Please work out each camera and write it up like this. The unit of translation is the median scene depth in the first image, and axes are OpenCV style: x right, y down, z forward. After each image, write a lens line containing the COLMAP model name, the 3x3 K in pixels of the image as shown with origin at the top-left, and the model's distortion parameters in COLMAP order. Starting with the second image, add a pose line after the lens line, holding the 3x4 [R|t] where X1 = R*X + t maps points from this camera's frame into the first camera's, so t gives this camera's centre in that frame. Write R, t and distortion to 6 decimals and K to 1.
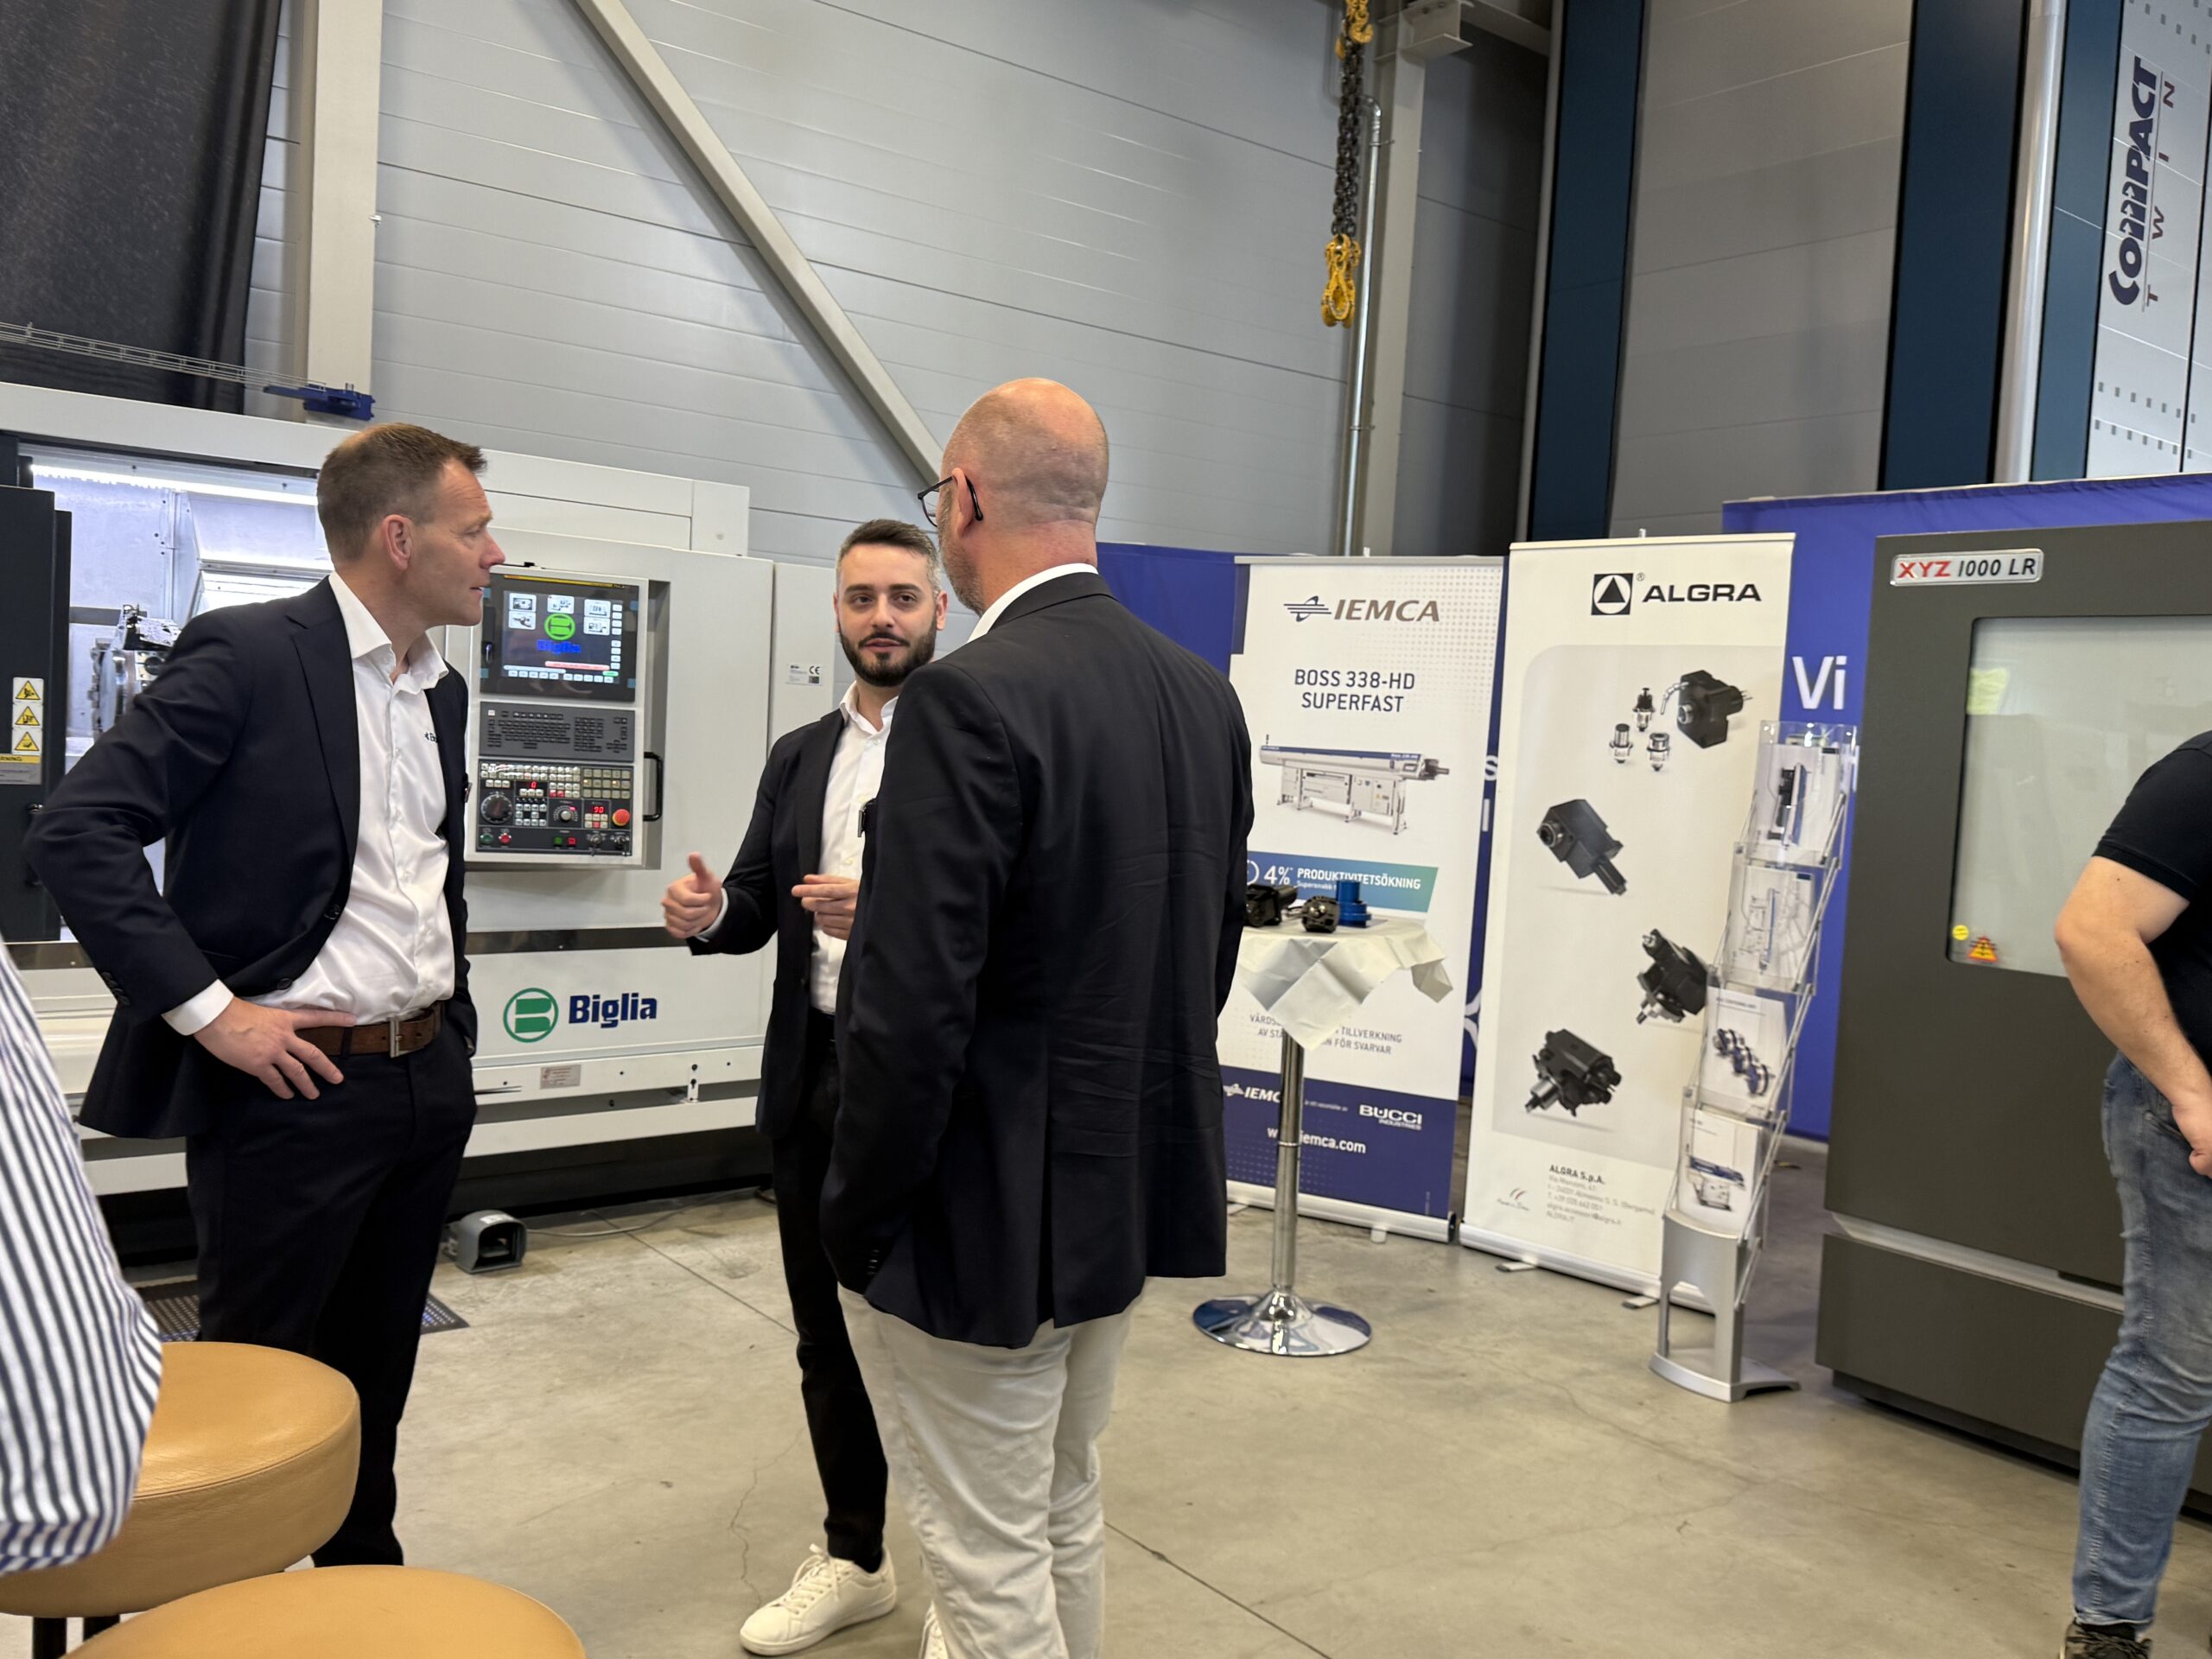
lens RADIAL K [[1799.1, 0, 1093.0], [0, 1799.1, 832.6], [0, 0, 1]] dist [0.160004, -0.300071]
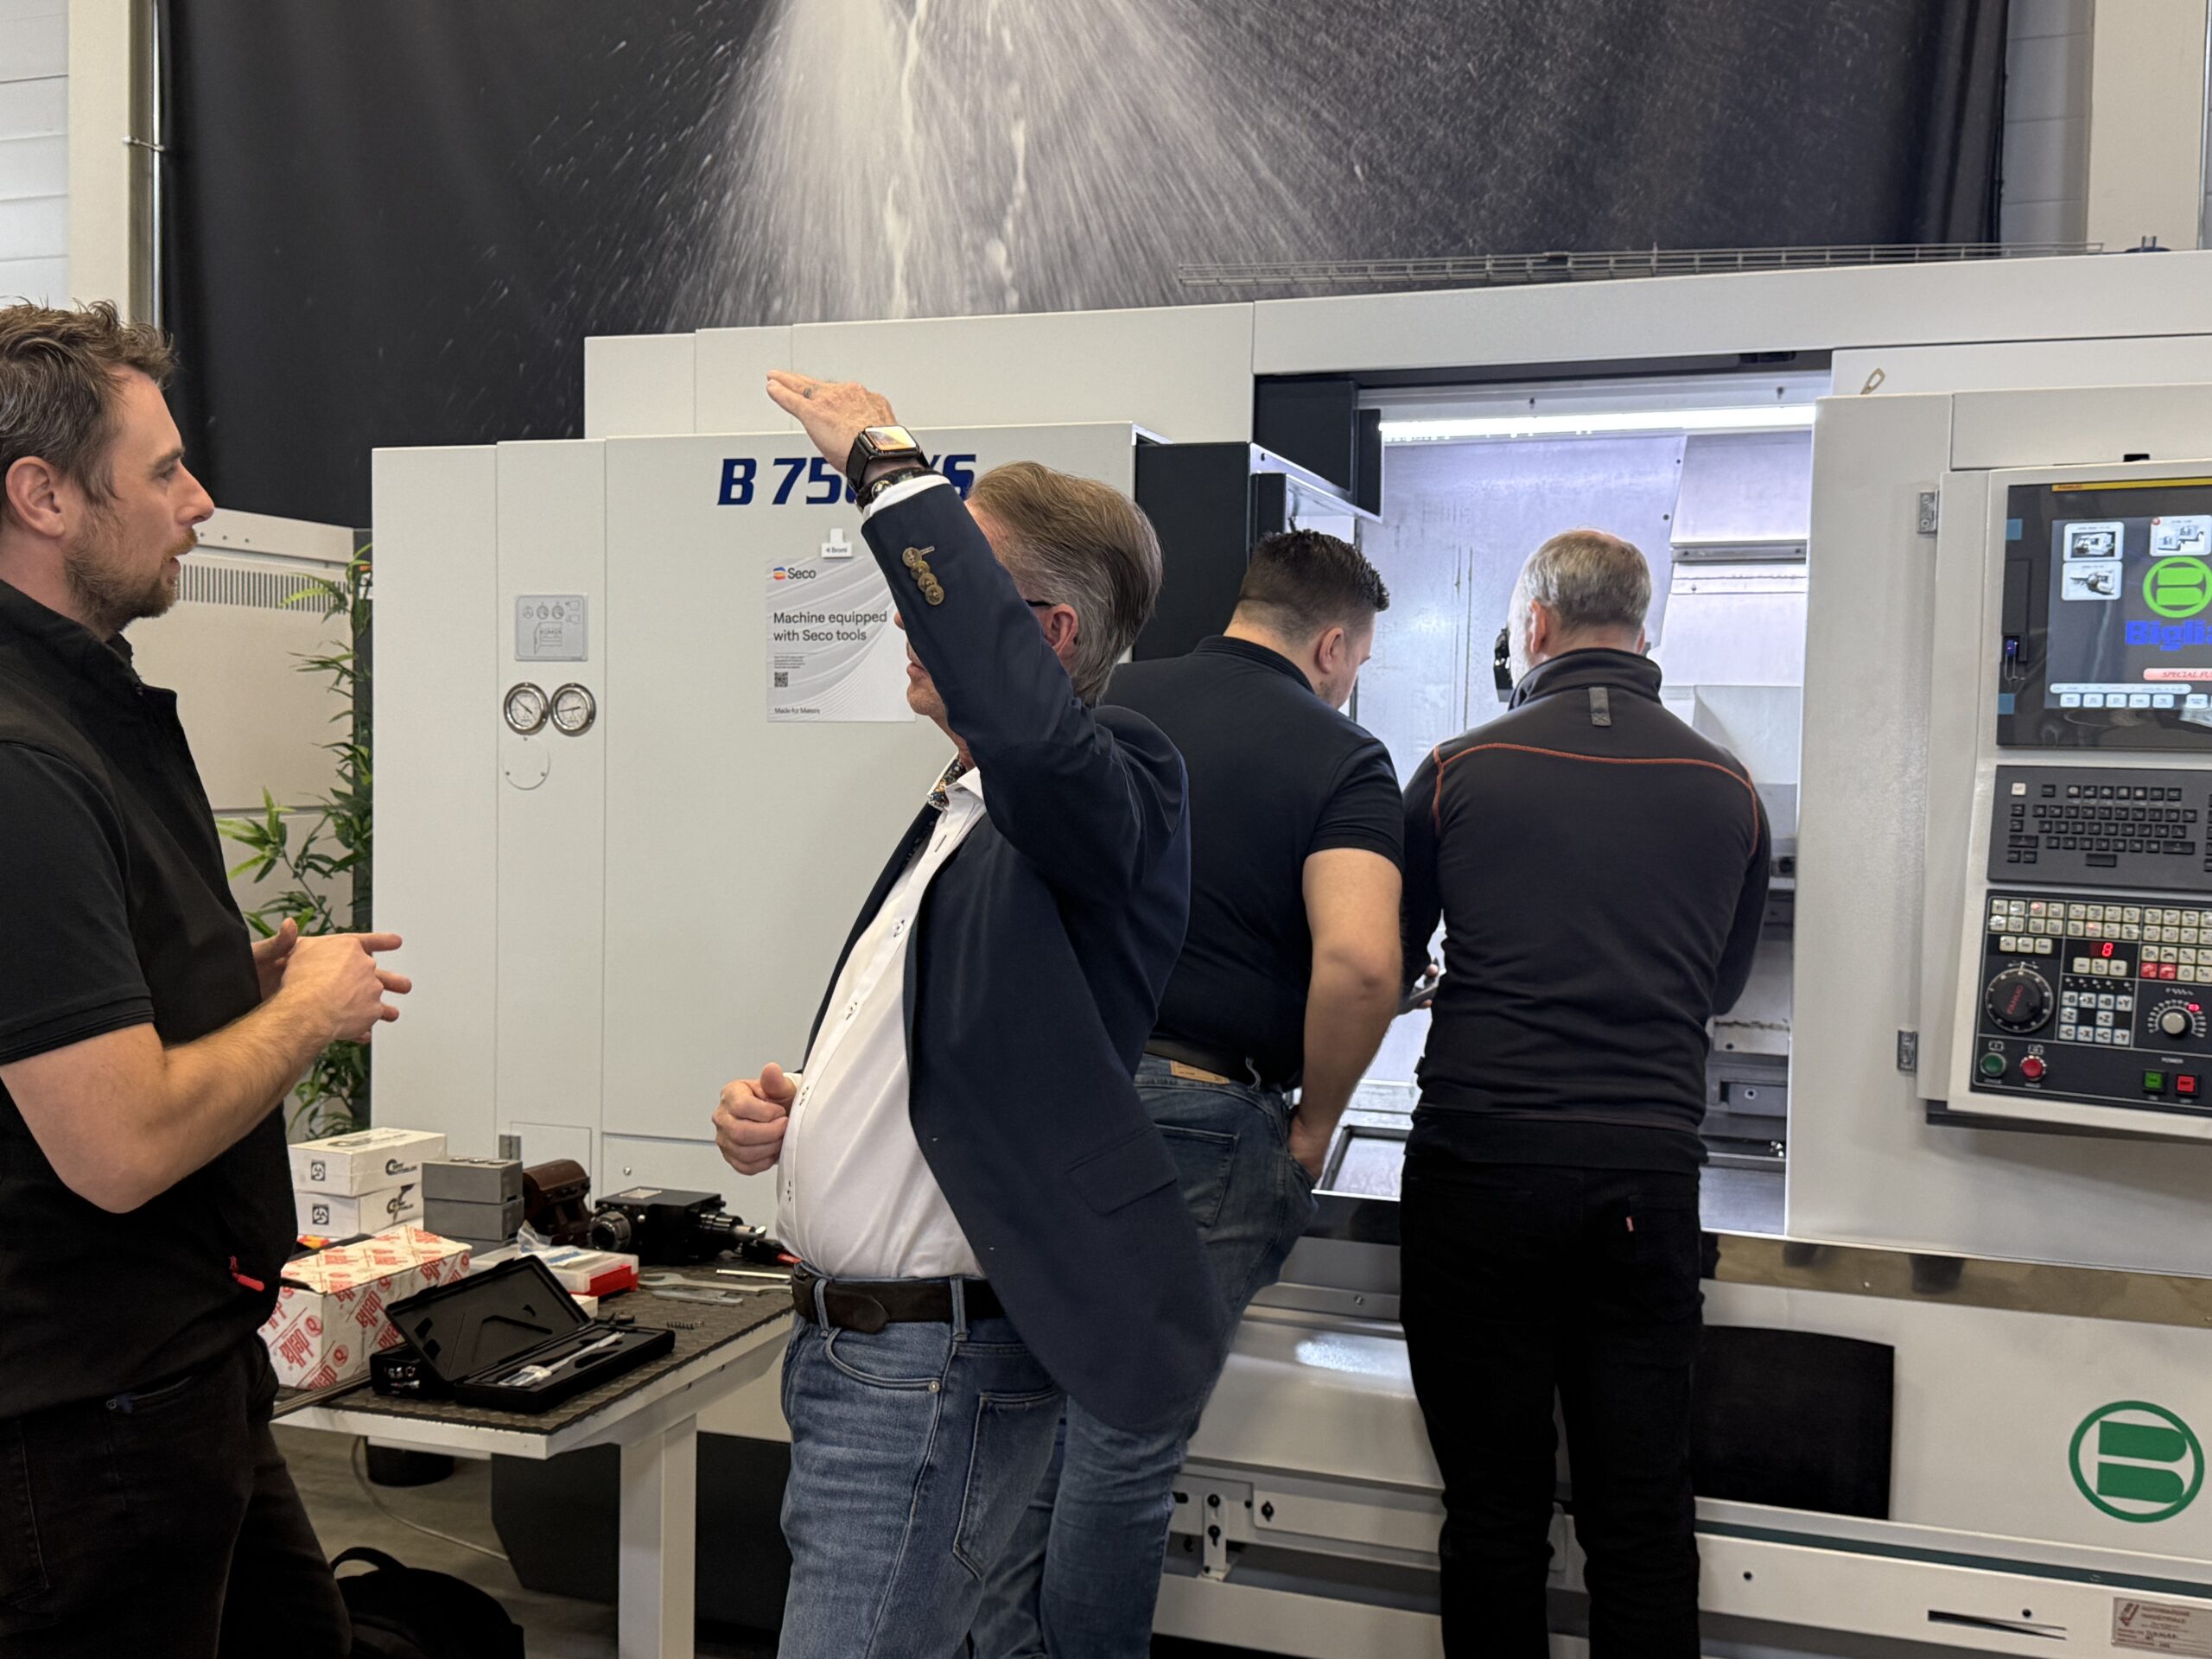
lens RADIAL K [[2181.9, 0, 1092.4], [0, 2181.9, 838.1], [0, 0, 1]] dist [0.195623, -0.443229]
pose [[0.544873, -0.005512, -0.838500, 0.011719], [-0.034405, 0.998989, -0.028923, -0.028795], [0.837812, 0.044608, 0.544133, 0.492977]]
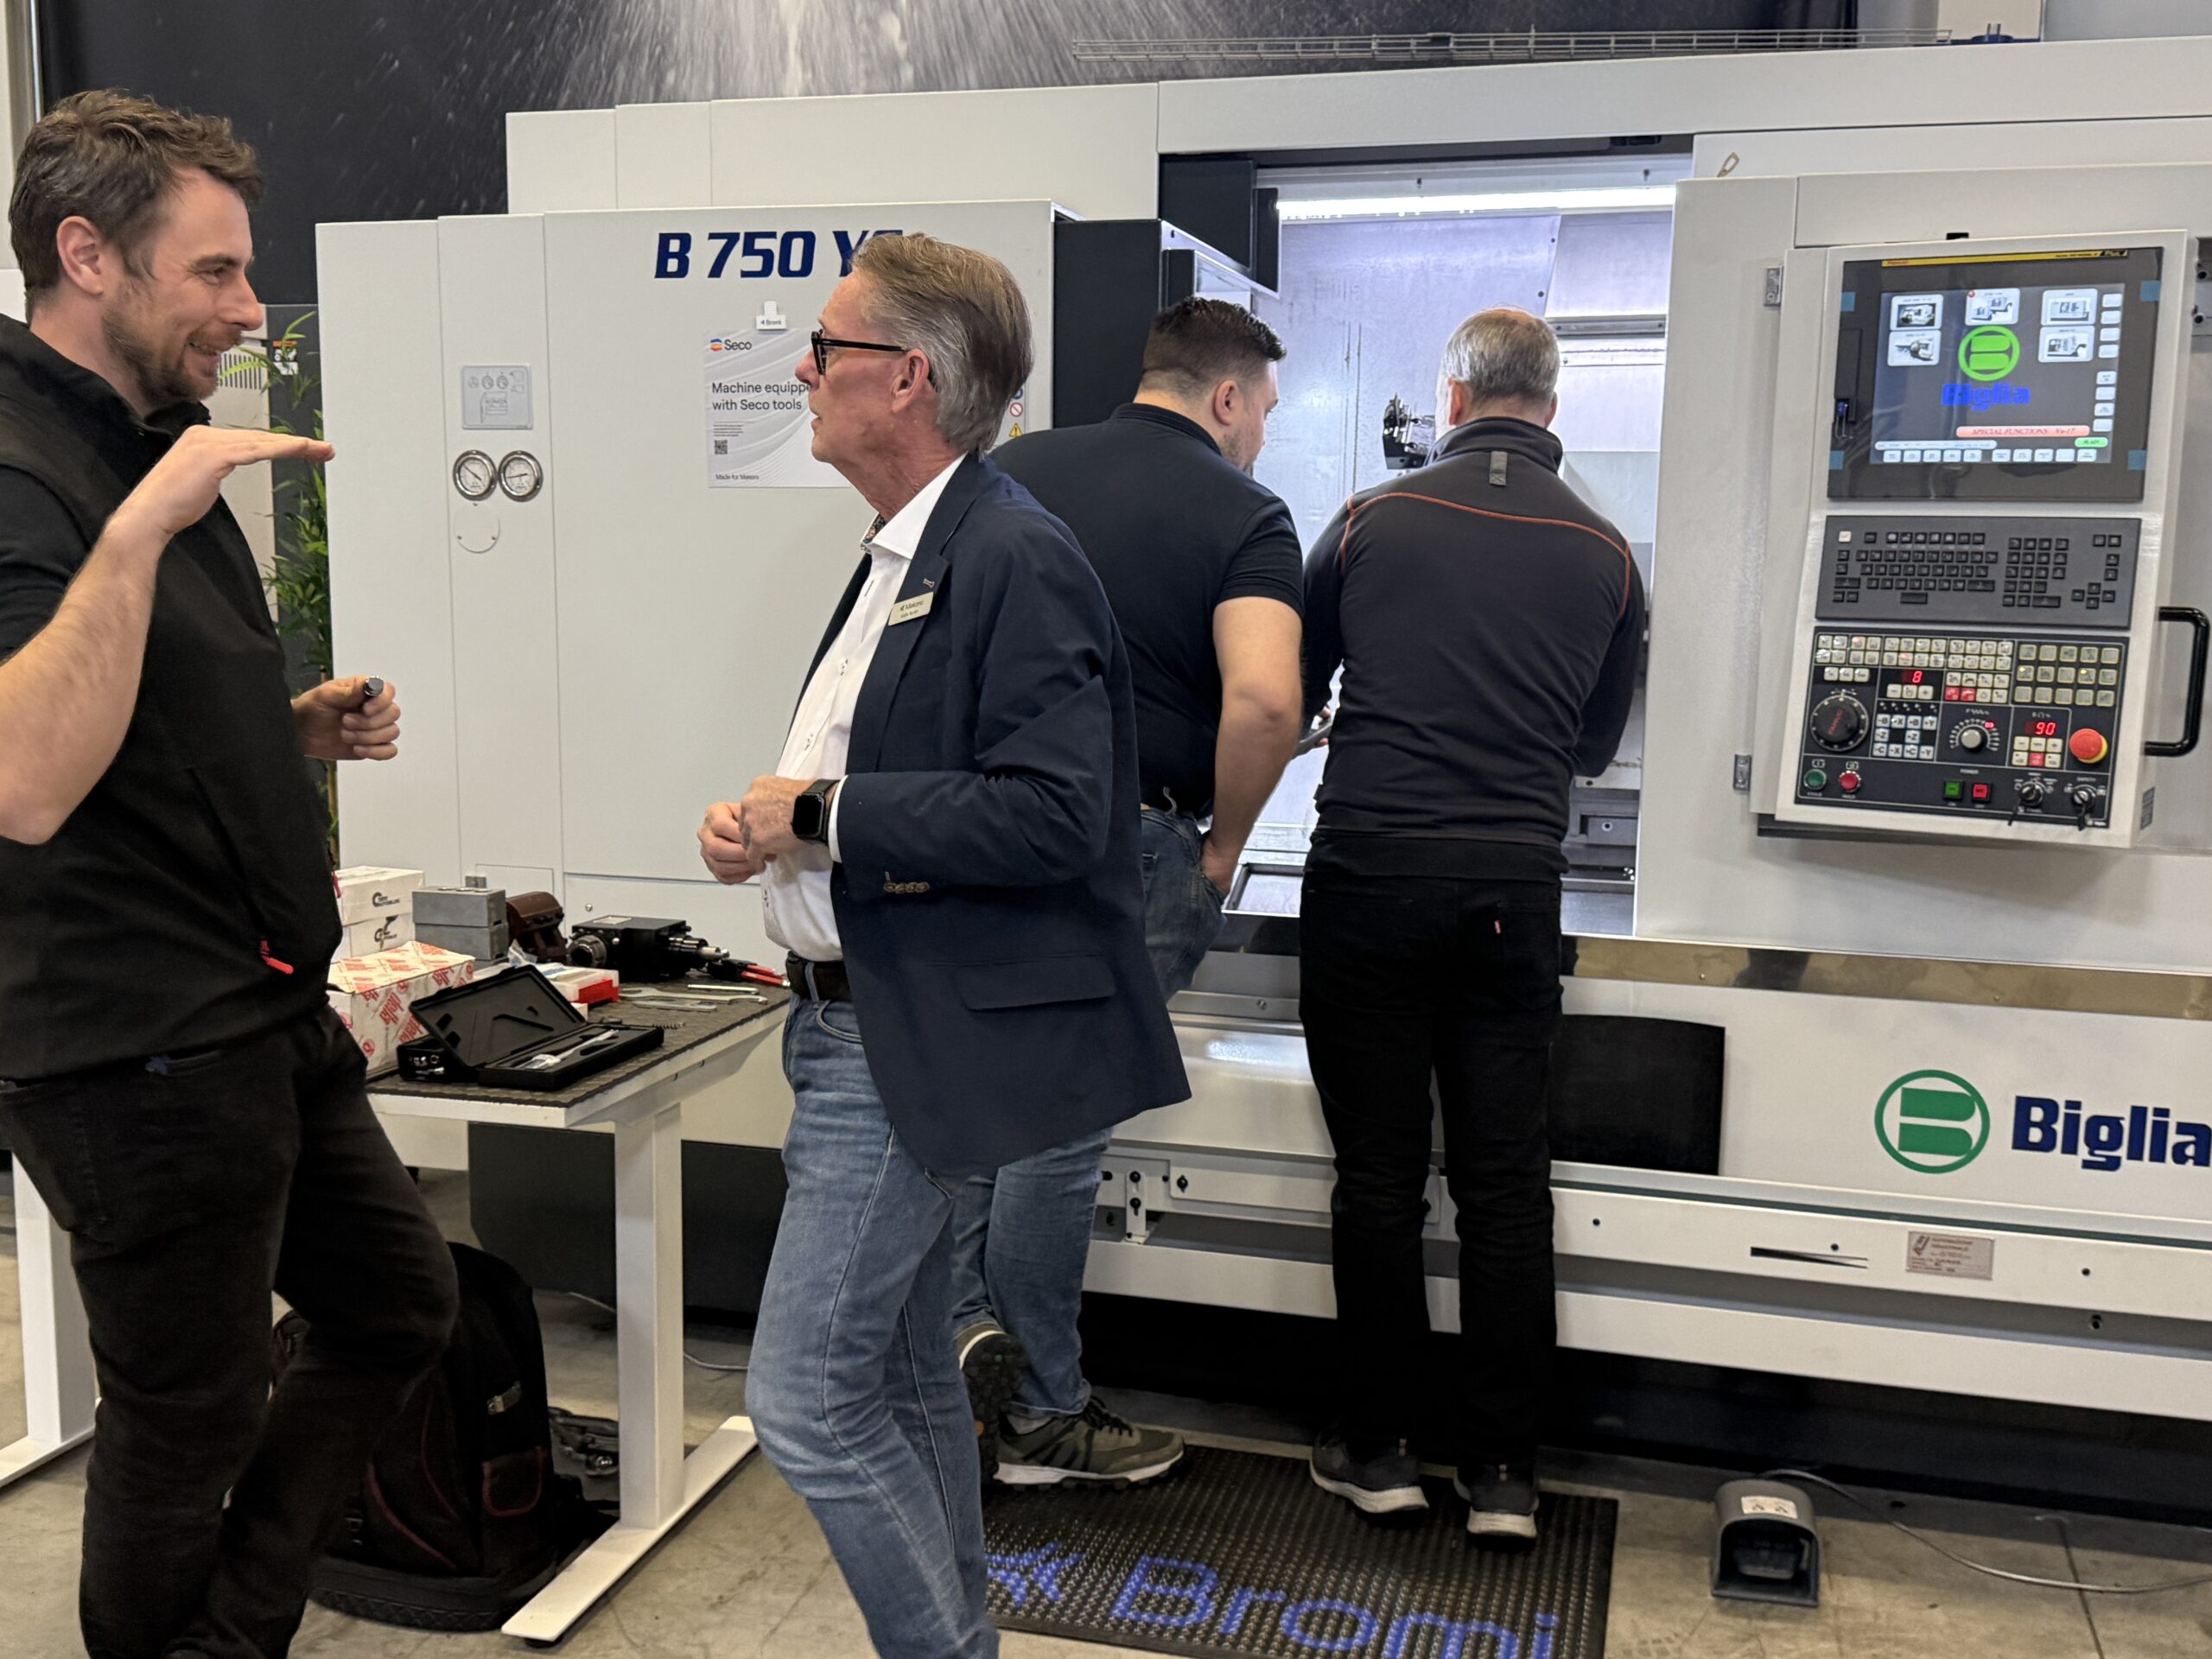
lens RADIAL K [[2181.9, 0, 1092.4], [0, 2181.9, 838.1], [0, 0, 1]] dist [0.195623, -0.443229]
pose [[0.592044, 0.066053, -0.803194, 0.054457], [-0.025460, 0.997671, 0.063279, -0.014626], [0.805503, -0.017015, 0.592347, 0.445454]]
